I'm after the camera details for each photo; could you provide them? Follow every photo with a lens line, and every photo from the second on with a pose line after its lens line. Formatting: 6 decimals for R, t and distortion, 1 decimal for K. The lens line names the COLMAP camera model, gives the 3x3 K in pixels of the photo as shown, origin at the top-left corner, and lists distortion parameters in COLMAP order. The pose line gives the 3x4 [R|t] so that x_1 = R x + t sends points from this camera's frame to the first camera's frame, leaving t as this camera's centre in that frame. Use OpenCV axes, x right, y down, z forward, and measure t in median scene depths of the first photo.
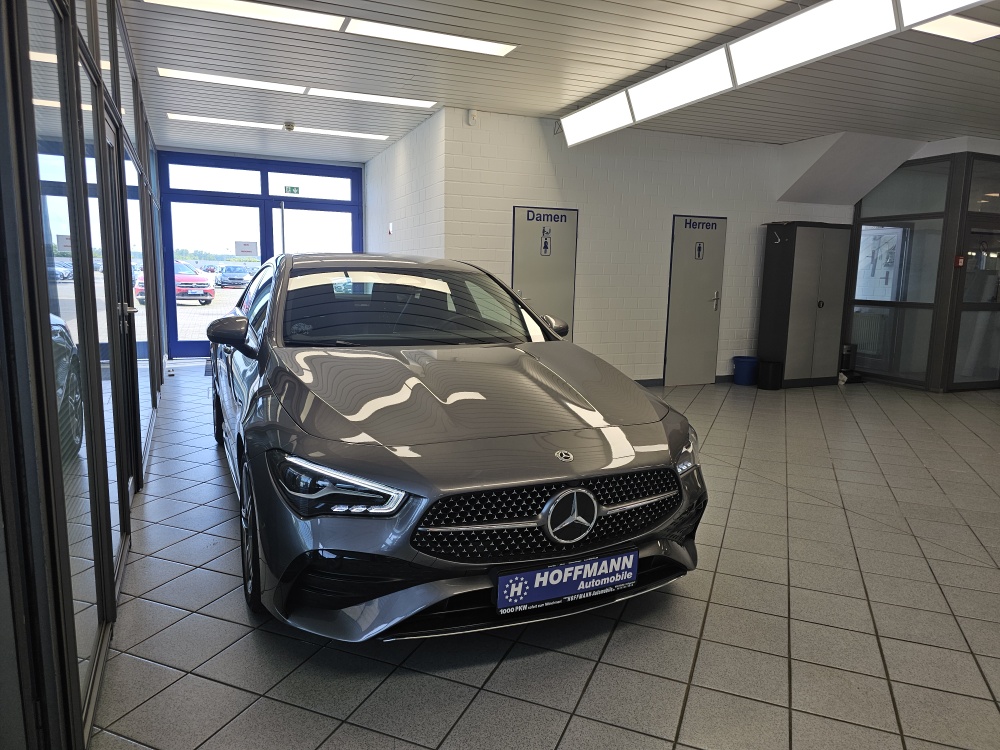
lens RADIAL K [[681.9, 0, 508.4], [0, 681.9, 385.5], [0, 0, 1]] dist [0.045231, -0.053015]
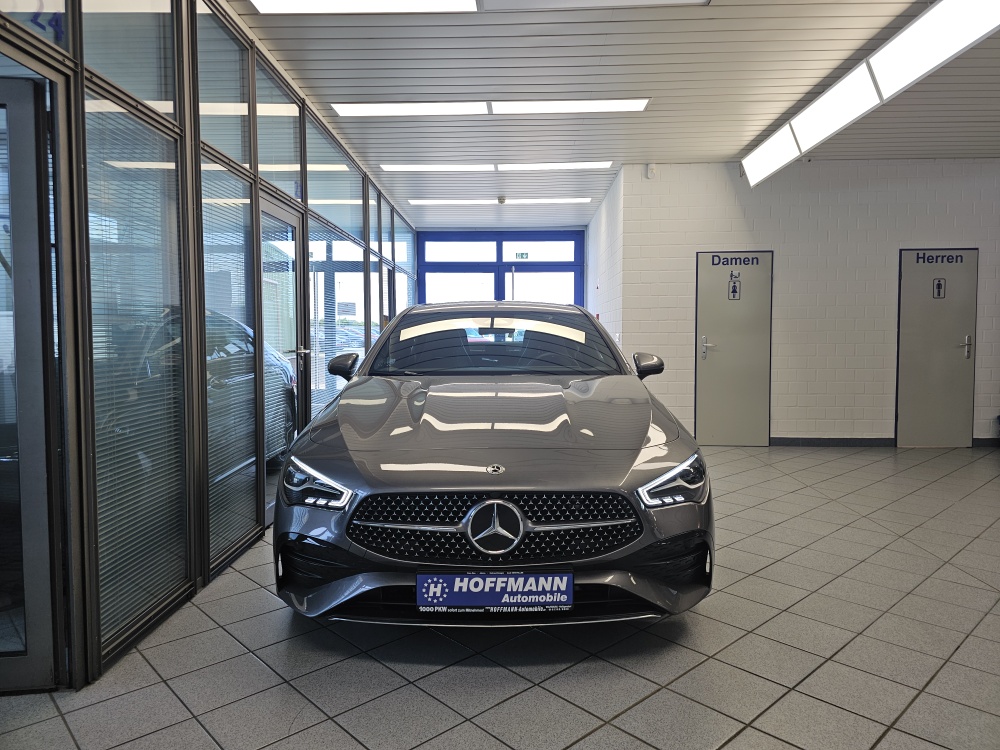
lens RADIAL K [[681.9, 0, 488.0], [0, 681.9, 369.1], [0, 0, 1]] dist [0.045231, -0.053015]
pose [[0.904586, -0.001192, -0.426289, 0.502959], [-0.046241, 0.993821, -0.100900, 0.054132], [0.423776, 0.110985, 0.898942, 0.029501]]
